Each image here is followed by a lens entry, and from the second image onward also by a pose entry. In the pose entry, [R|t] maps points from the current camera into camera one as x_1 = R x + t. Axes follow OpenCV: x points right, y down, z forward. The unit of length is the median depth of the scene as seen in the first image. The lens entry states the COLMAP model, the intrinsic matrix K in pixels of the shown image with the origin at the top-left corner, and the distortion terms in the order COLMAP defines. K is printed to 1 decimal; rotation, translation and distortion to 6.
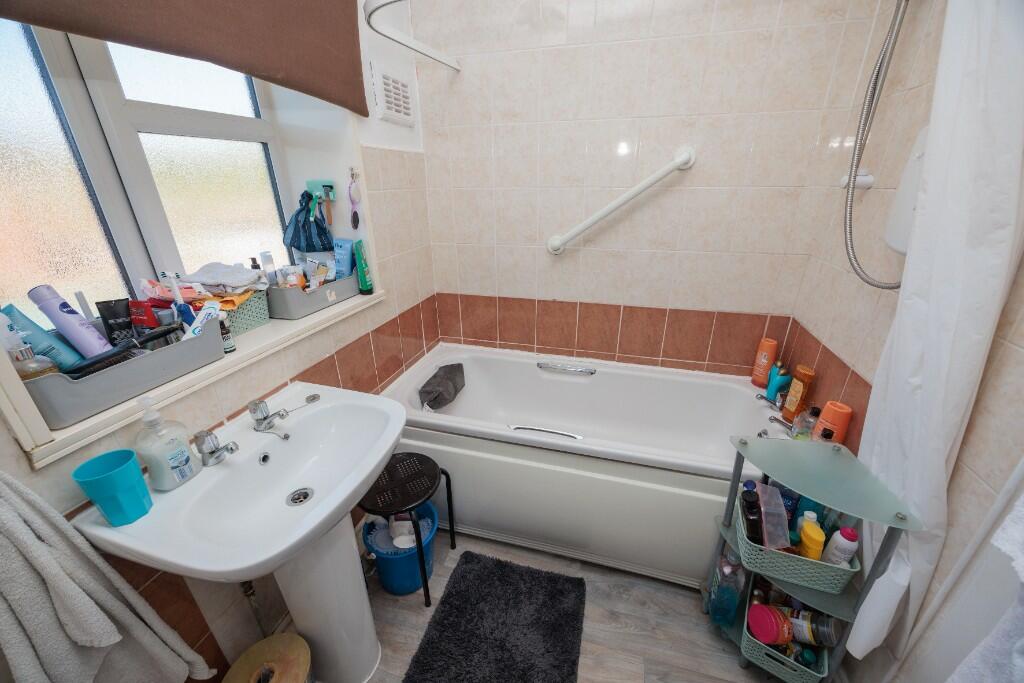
lens RADIAL K [[394.3, 0, 514.5], [0, 394.3, 342.7], [0, 0, 1]] dist [-0.002730, -0.000152]
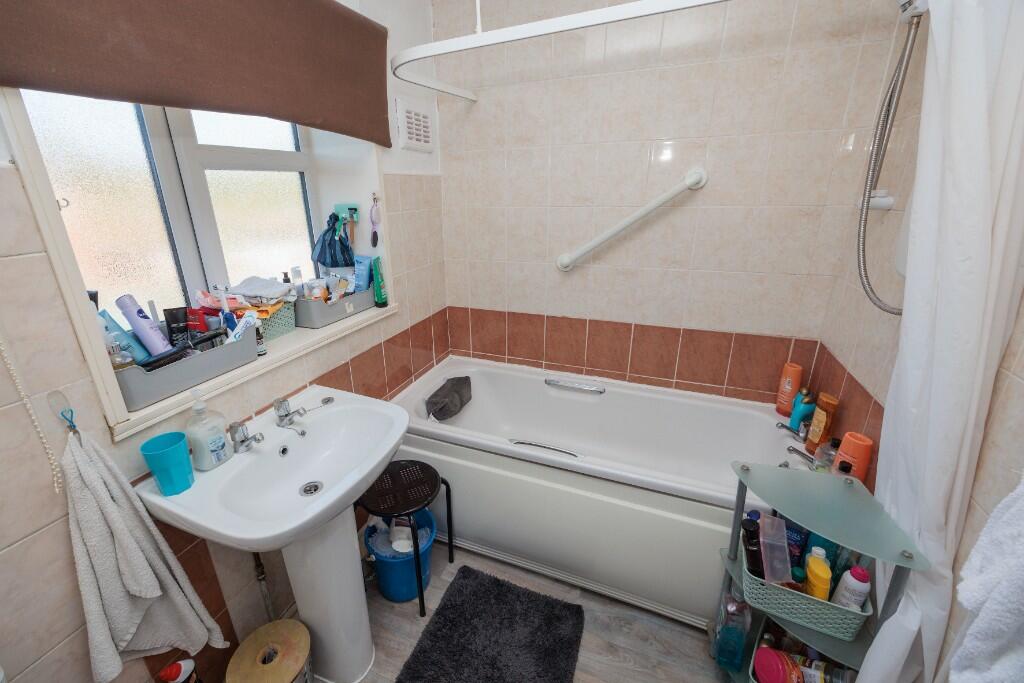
lens RADIAL K [[421.3, 0, 484.1], [0, 421.3, 328.9], [0, 0, 1]] dist [-0.004741, -0.000667]
pose [[0.991599, 0.029452, -0.125955, 0.054960], [-0.038278, 0.996935, -0.068232, 0.004608], [0.123560, 0.072480, 0.989687, -0.107181]]
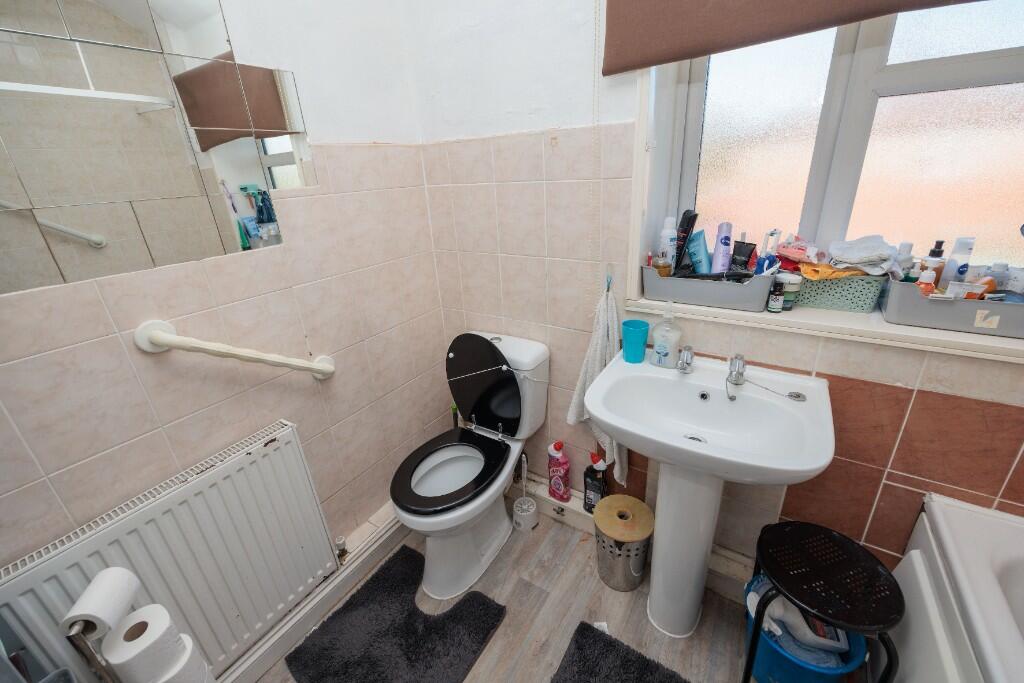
lens RADIAL K [[394.3, 0, 515.4], [0, 394.3, 331.0], [0, 0, 1]] dist [-0.002730, -0.000152]
pose [[-0.294463, 0.380817, -0.876510, 0.341629], [-0.320606, 0.824657, 0.465996, -0.164198], [0.900280, 0.418233, -0.120739, 0.414767]]
